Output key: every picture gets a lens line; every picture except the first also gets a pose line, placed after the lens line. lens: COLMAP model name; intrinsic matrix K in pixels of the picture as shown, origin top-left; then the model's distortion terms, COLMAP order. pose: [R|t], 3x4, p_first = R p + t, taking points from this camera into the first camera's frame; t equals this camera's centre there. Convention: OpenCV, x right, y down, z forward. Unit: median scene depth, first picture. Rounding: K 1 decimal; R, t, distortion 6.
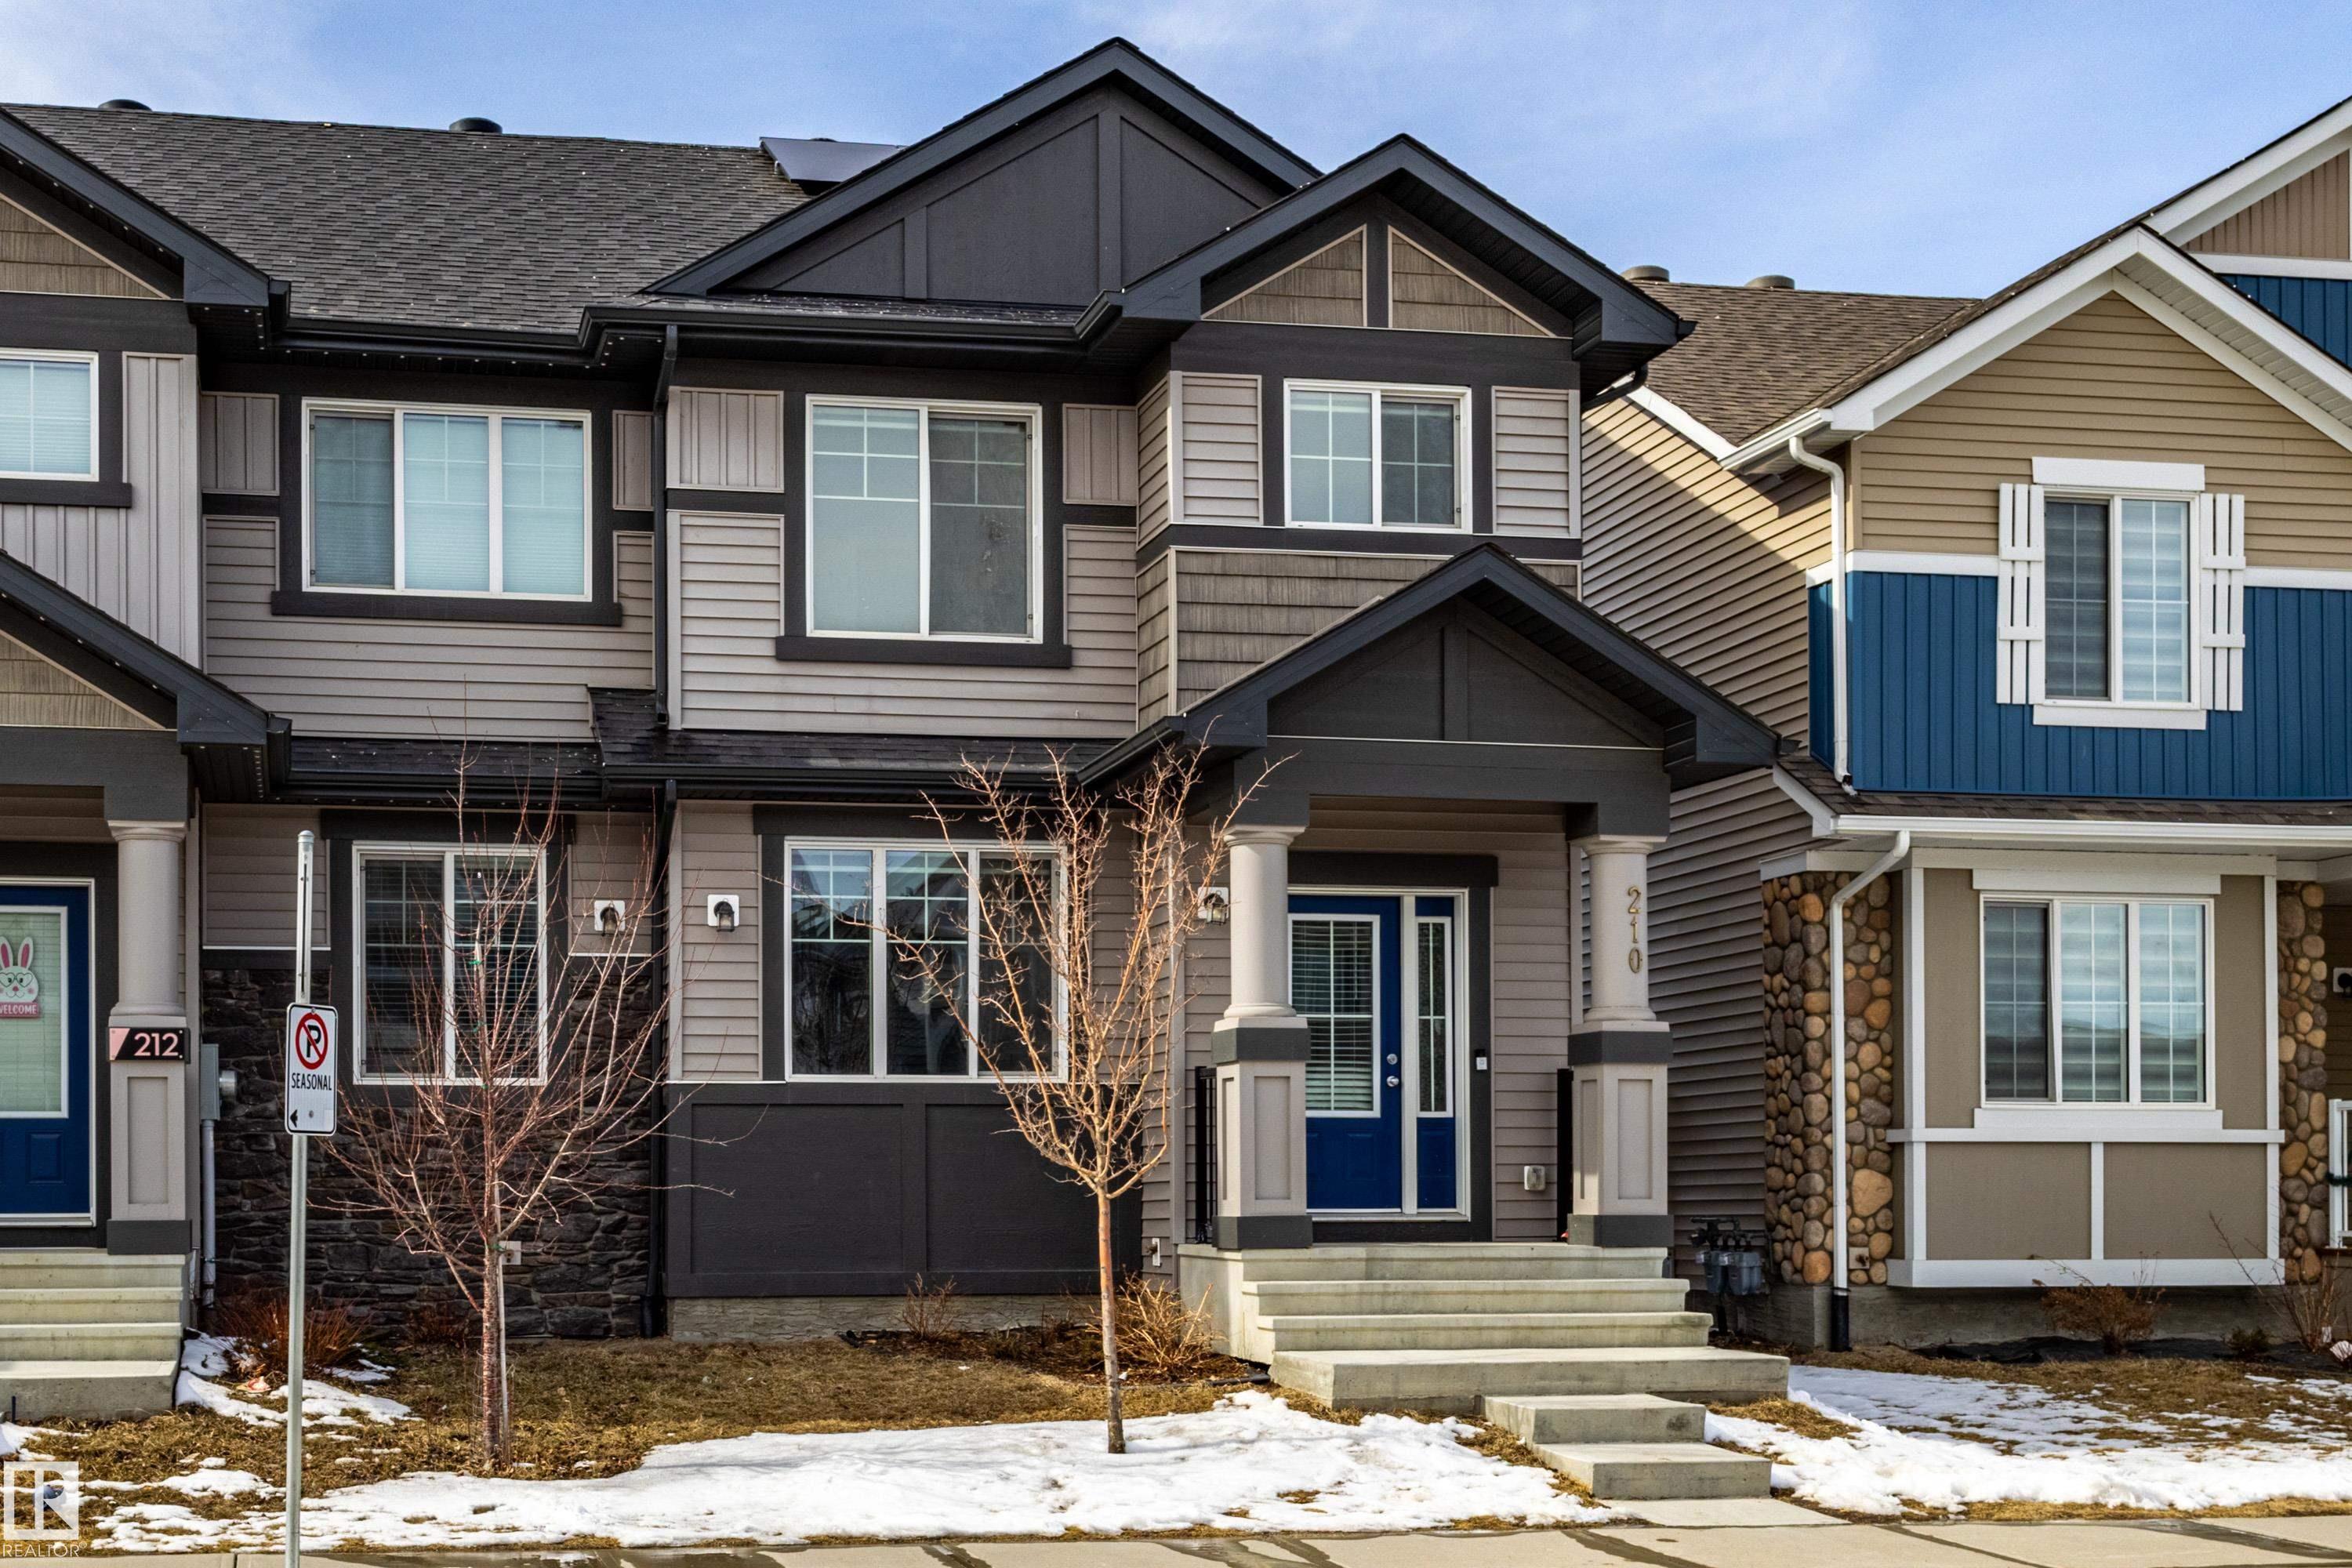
lens RADIAL K [[1866.5, 0, 900.9], [0, 1866.5, 761.3], [0, 0, 1]] dist [0.010509, -0.009178]
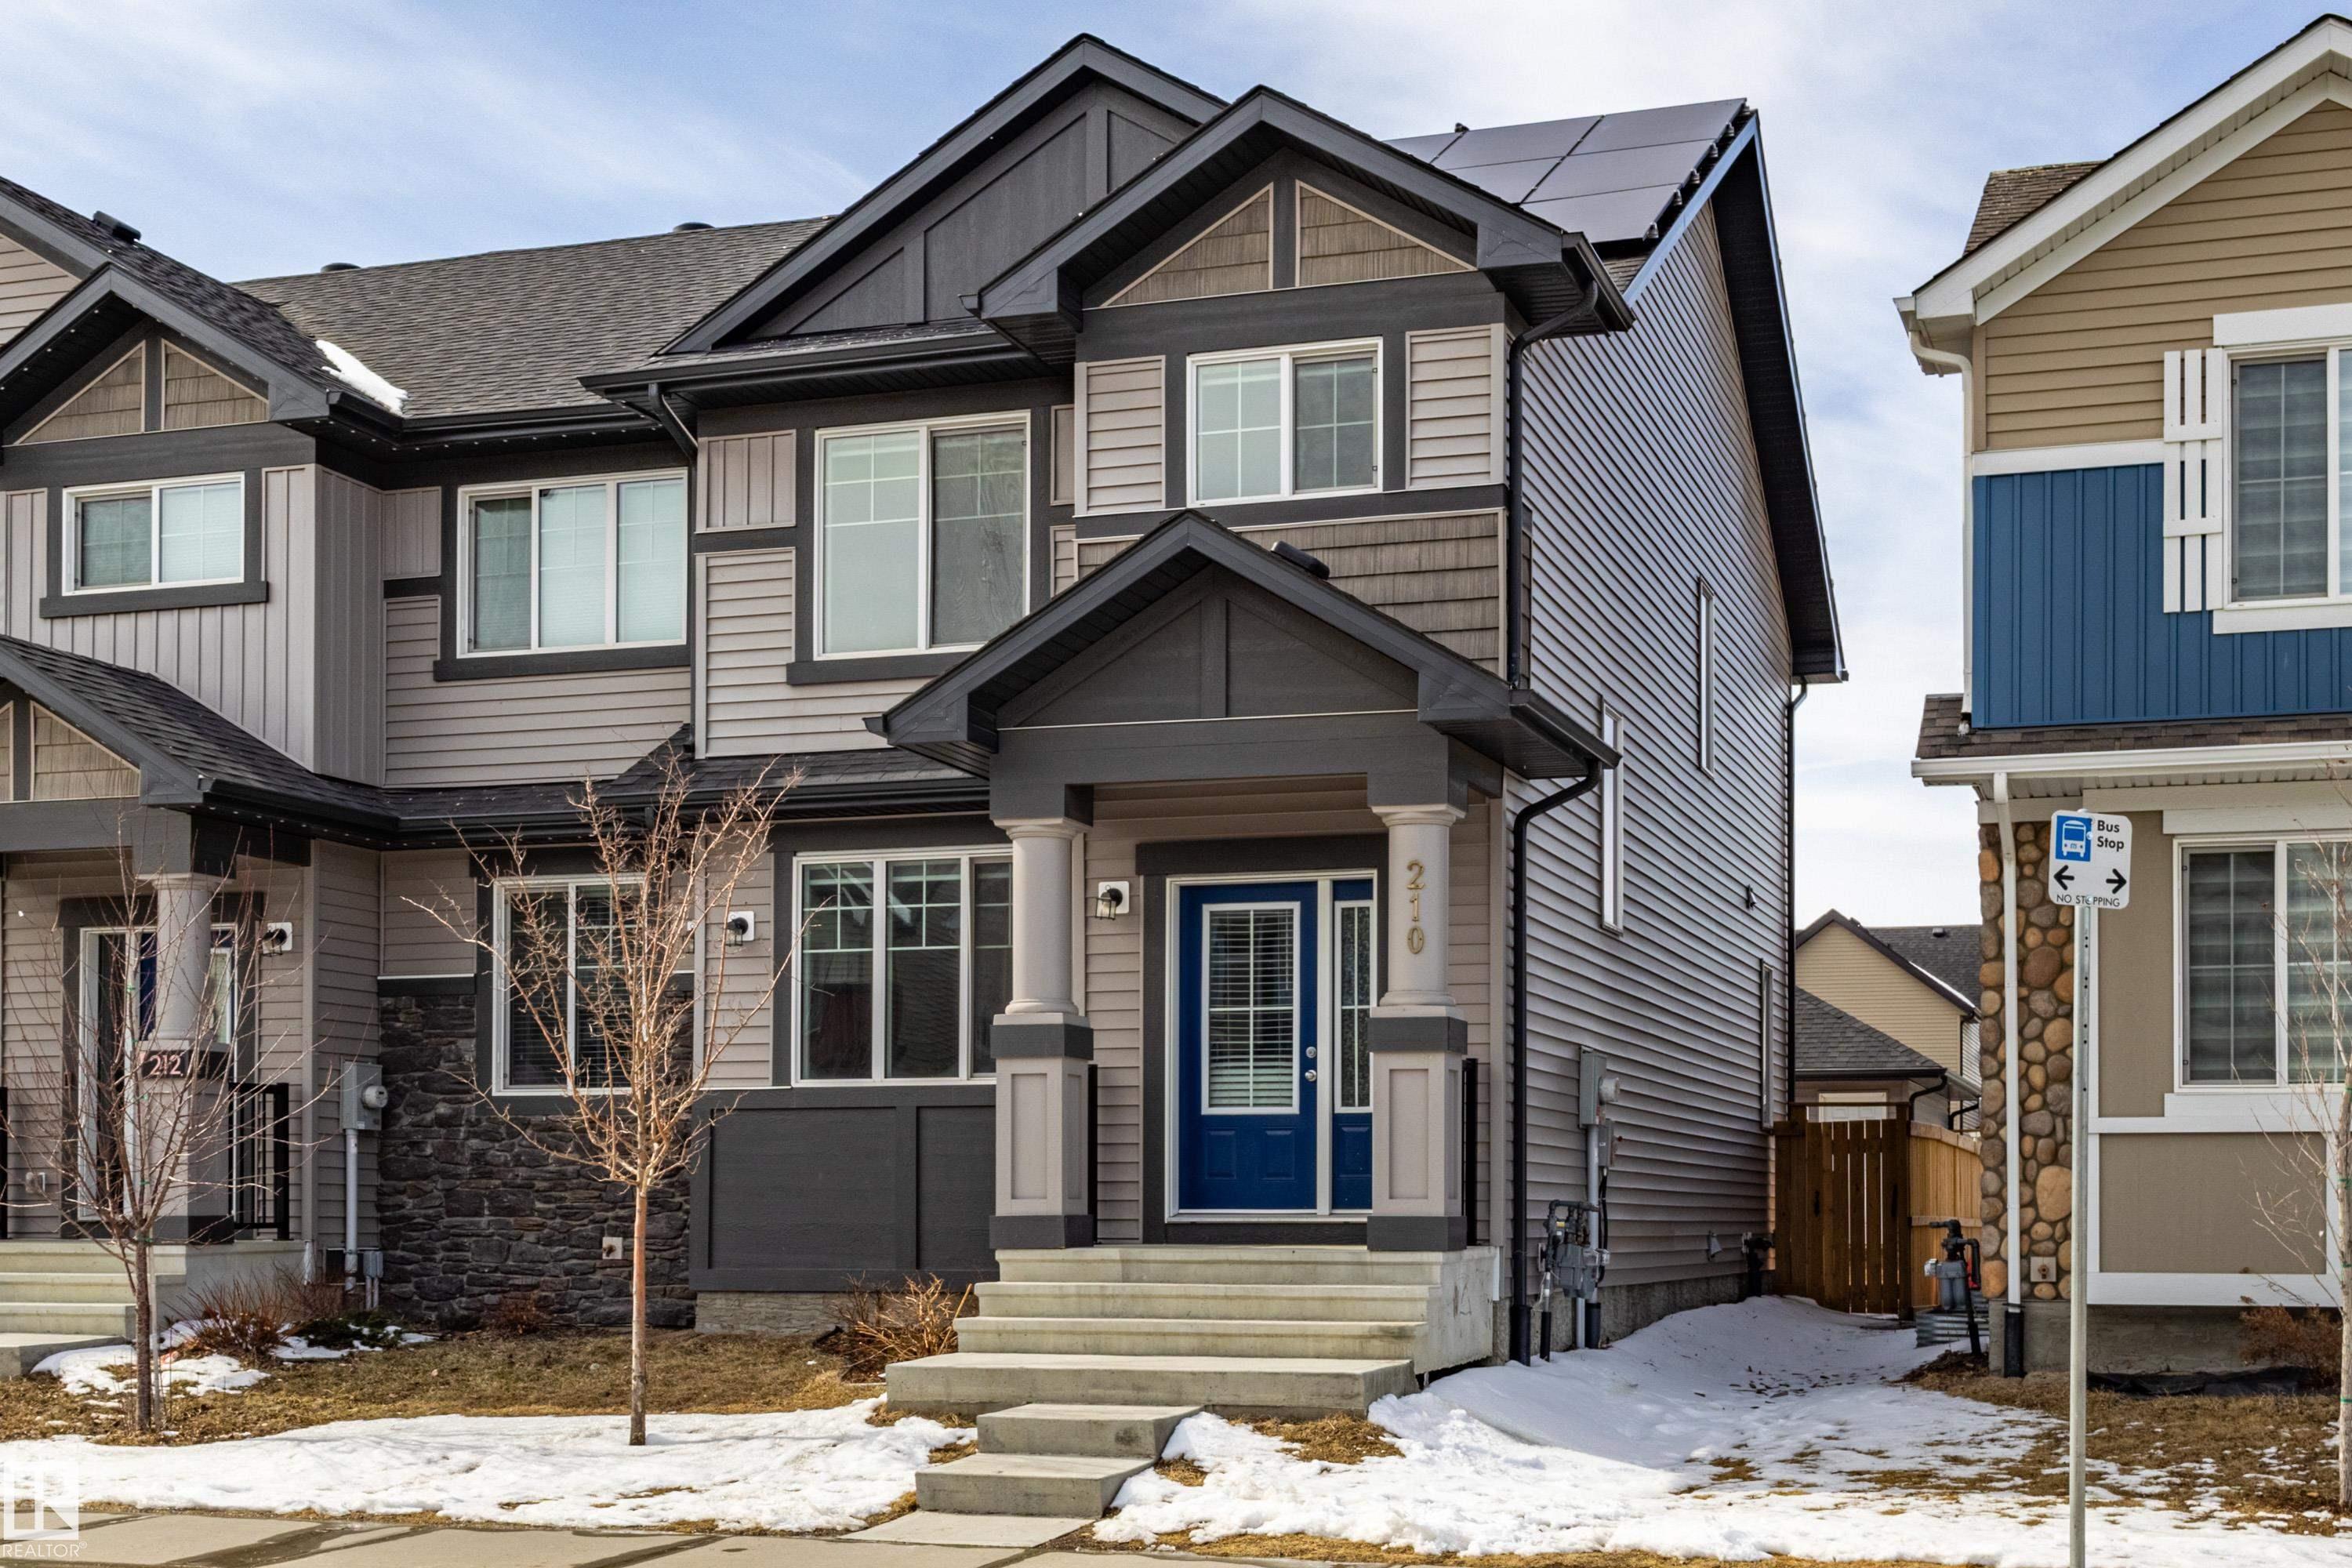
lens RADIAL K [[1866.5, 0, 1358.2], [0, 1866.5, 758.6], [0, 0, 1]] dist [0.010509, -0.009178]
pose [[0.948844, -0.070834, -0.307698, 0.571774], [0.069773, 0.997458, -0.014462, 0.024794], [0.307941, -0.007747, 0.951374, 0.100200]]
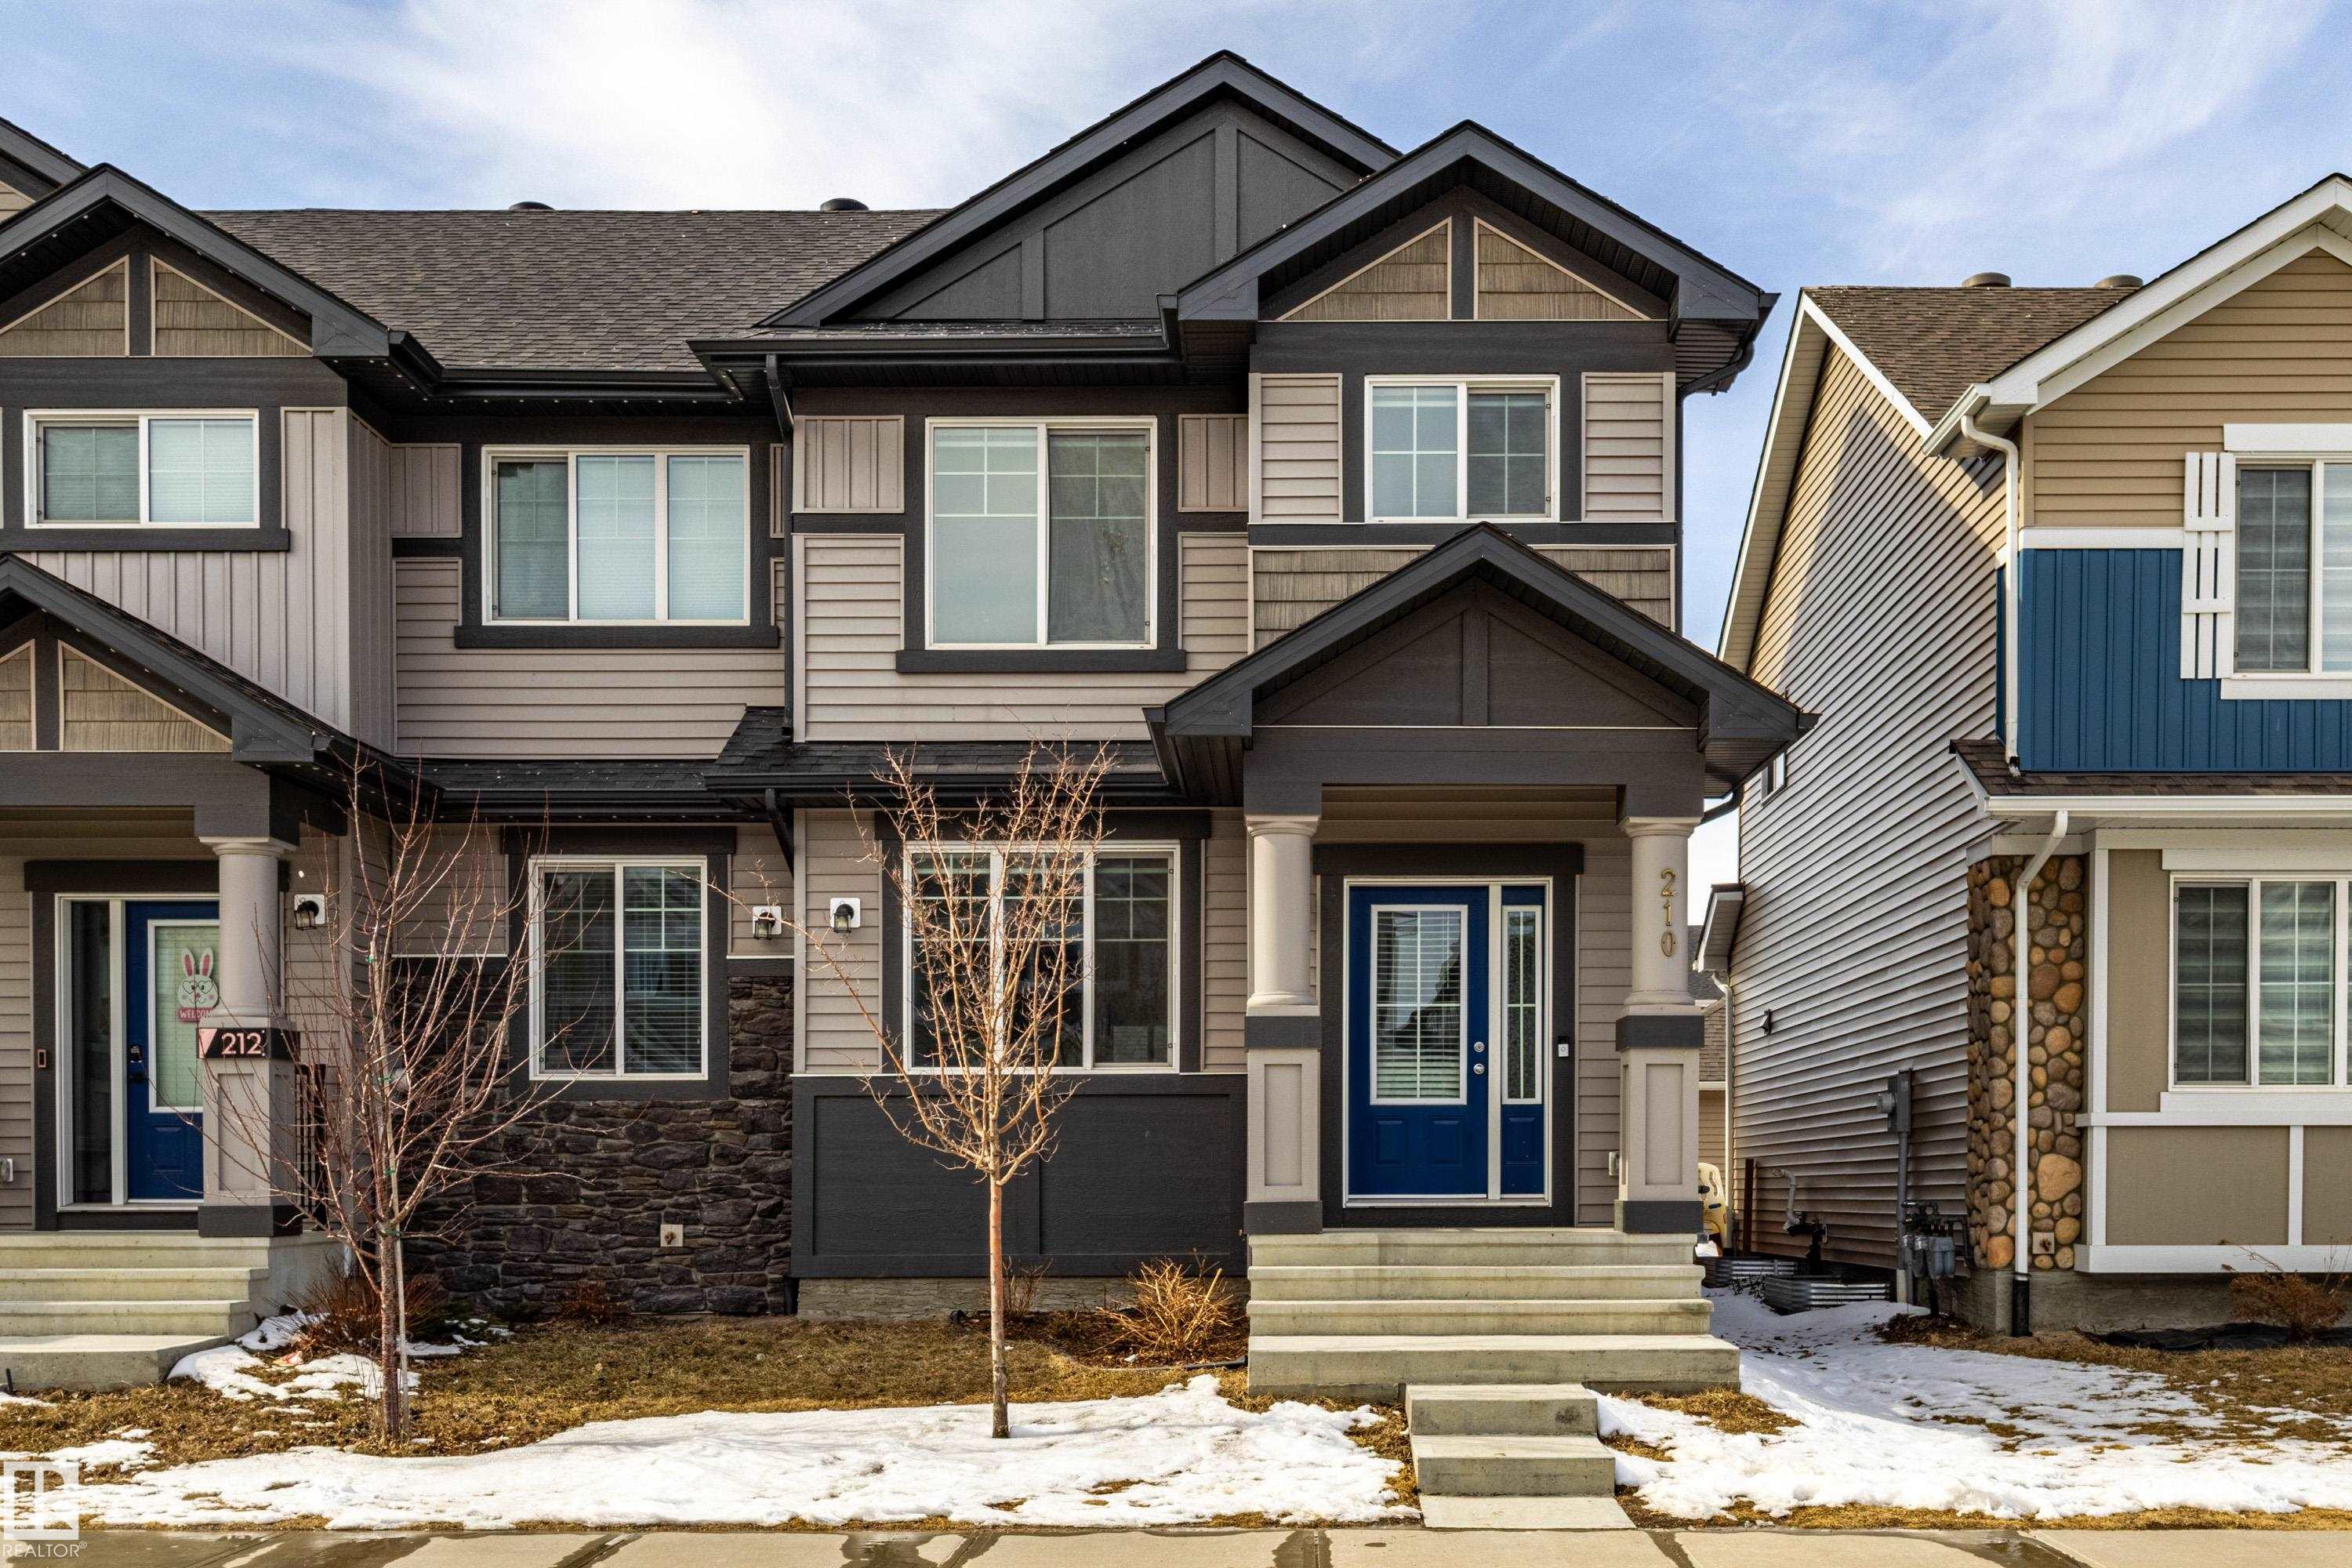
lens RADIAL K [[1683.4, 0, 1261.8], [0, 1683.4, 835.2], [0, 0, 1]] dist [0.008434, -0.007640]
pose [[0.993578, -0.023602, -0.110657, 0.244563], [0.026473, 0.999348, 0.024548, 0.019144], [0.110006, -0.027320, 0.993555, 0.084480]]
